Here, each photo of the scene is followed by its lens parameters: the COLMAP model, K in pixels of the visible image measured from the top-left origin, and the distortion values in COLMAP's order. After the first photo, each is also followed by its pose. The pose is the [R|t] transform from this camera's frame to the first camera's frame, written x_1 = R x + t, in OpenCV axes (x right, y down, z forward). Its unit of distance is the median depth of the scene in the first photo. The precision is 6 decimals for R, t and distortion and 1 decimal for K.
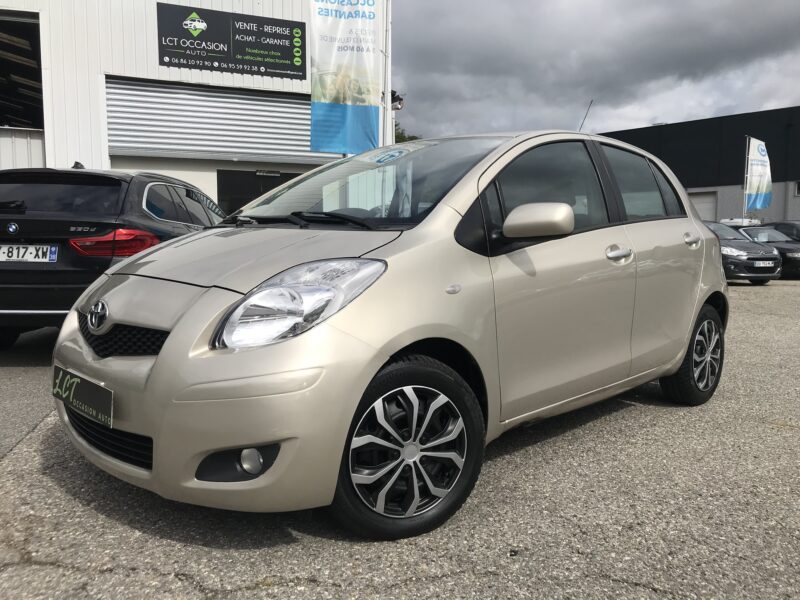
lens RADIAL K [[652.6, 0, 393.9], [0, 652.6, 299.8], [0, 0, 1]] dist [0.018470, -0.000826]
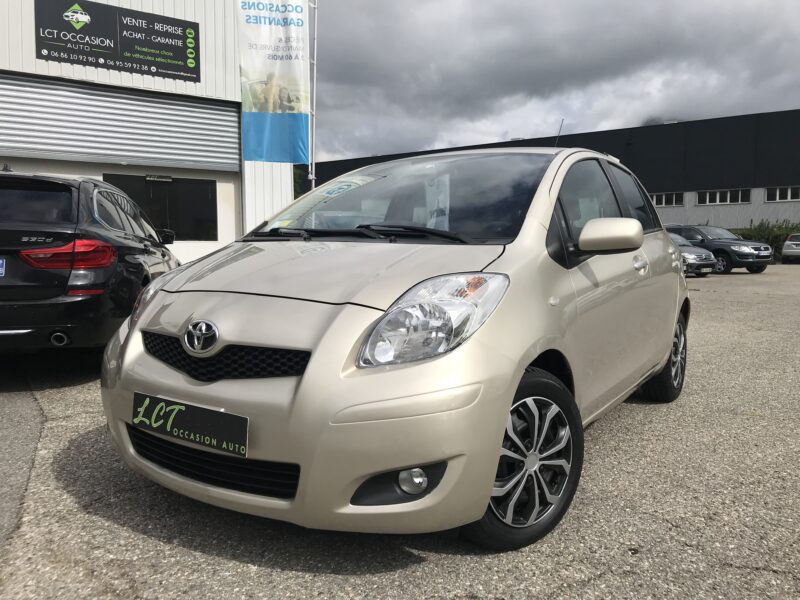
lens RADIAL K [[651.3, 0, 394.2], [0, 651.3, 301.7], [0, 0, 1]] dist [0.012799, 0.010290]
pose [[0.979291, -0.017751, 0.201679, -0.176473], [0.019533, 0.999786, -0.006848, -0.006585], [-0.201515, 0.010646, 0.979428, 0.018781]]
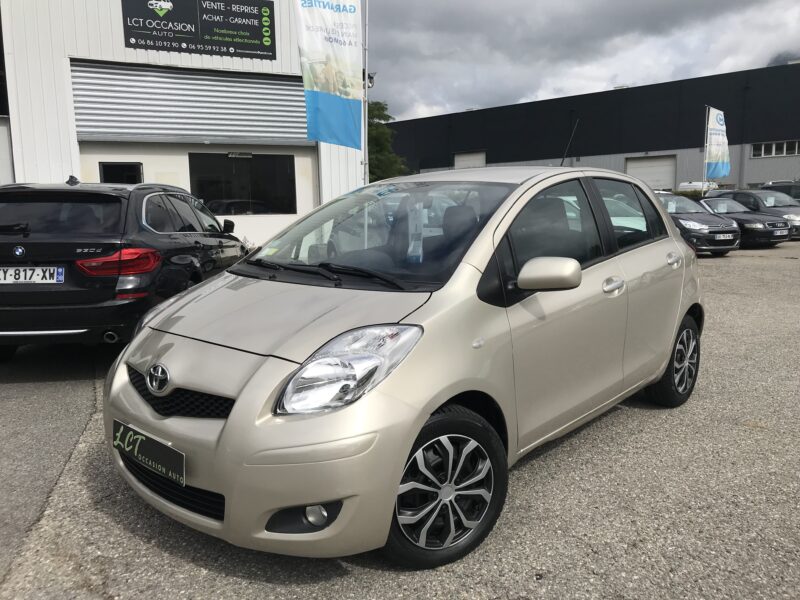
lens RADIAL K [[651.3, 0, 394.2], [0, 651.3, 301.7], [0, 0, 1]] dist [0.012799, 0.010290]
pose [[0.998336, -0.026151, 0.051393, -0.052731], [0.023212, 0.998106, 0.056971, -0.075161], [-0.052786, -0.055683, 0.997052, -0.048973]]
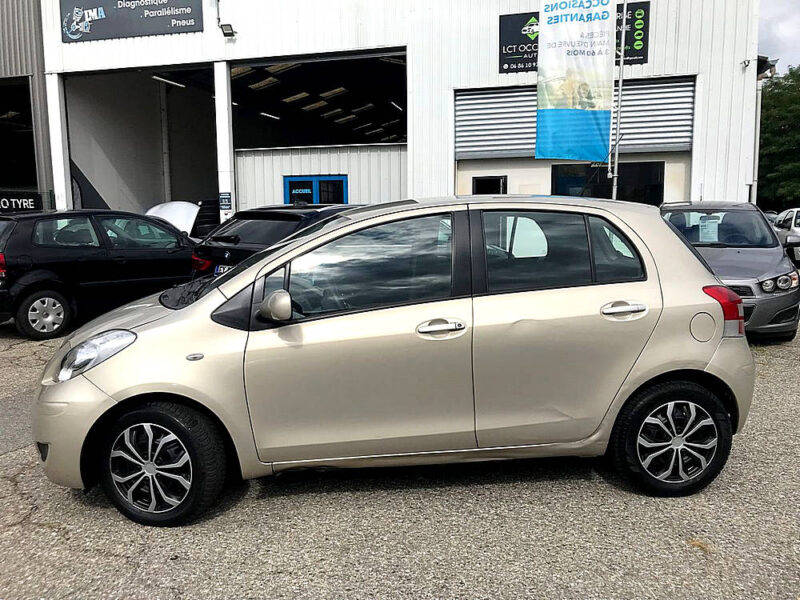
lens RADIAL K [[653.3, 0, 396.1], [0, 653.3, 296.5], [0, 0, 1]] dist [0.027902, -0.015389]
pose [[0.786495, 0.070021, -0.613614, 0.597421], [-0.047233, 0.997462, 0.053283, -0.112016], [0.615788, -0.012924, 0.787806, 0.092734]]
